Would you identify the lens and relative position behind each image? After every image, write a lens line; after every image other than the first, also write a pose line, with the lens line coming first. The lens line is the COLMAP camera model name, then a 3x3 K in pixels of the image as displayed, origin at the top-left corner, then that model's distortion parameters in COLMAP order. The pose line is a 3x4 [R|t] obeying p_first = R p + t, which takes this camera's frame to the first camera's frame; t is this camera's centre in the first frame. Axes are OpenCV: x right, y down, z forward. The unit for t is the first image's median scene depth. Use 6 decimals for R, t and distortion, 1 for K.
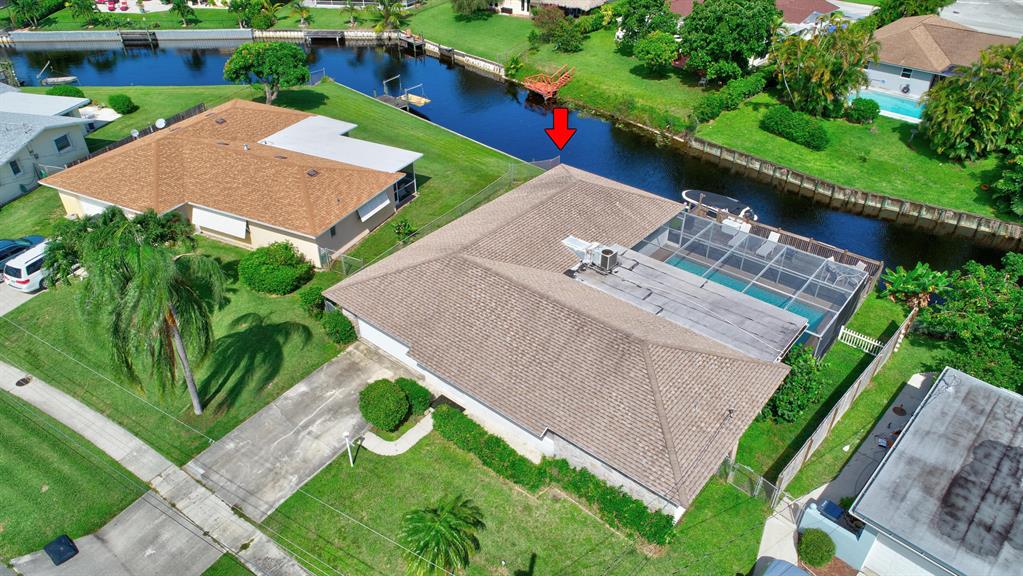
lens RADIAL K [[685.7, 0, 511.5], [0, 685.7, 288.0], [0, 0, 1]] dist [-0.000044, -0.003302]
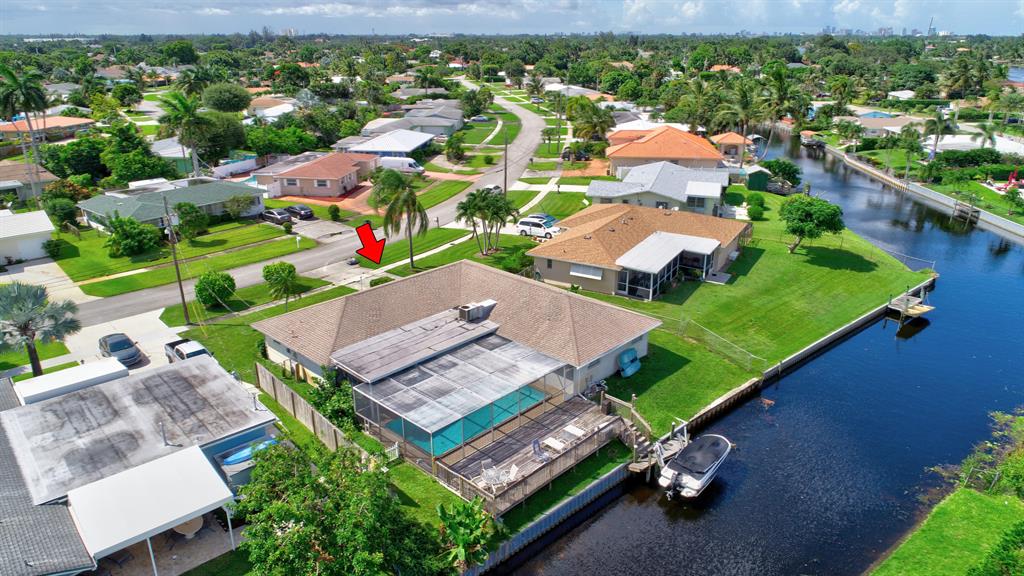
lens RADIAL K [[686.4, 0, 512.0], [0, 686.4, 288.0], [0, 0, 1]] dist [-0.000044, -0.003302]
pose [[-0.063119, 0.346934, -0.935763, 0.931187], [-0.566559, 0.759442, 0.319778, -0.379223], [0.821600, 0.550349, 0.148624, 0.578422]]
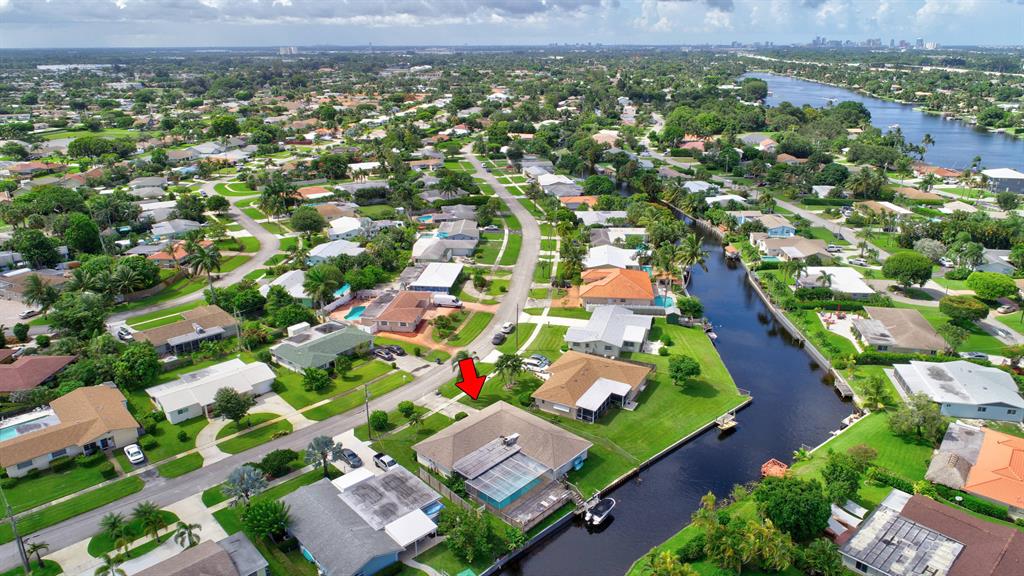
lens RADIAL K [[686.4, 0, 512.0], [0, 686.4, 288.0], [0, 0, 1]] dist [-0.000044, -0.003302]
pose [[-0.055283, 0.338164, -0.939462, 1.878477], [-0.565248, 0.765010, 0.308631, -1.029925], [0.823066, 0.548092, 0.148854, 0.135303]]
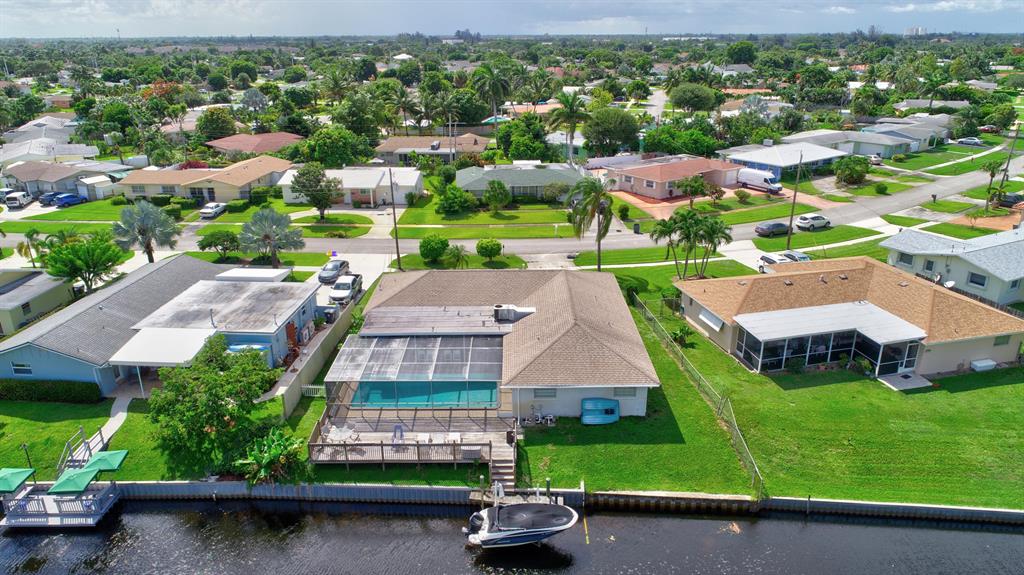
lens RADIAL K [[686.4, 0, 512.0], [0, 686.4, 287.5], [0, 0, 1]] dist [-0.000044, -0.003302]
pose [[-0.765515, 0.227090, -0.602011, 0.653044], [-0.360394, 0.623761, 0.693569, -0.725047], [0.533014, 0.747898, -0.395657, 1.047389]]
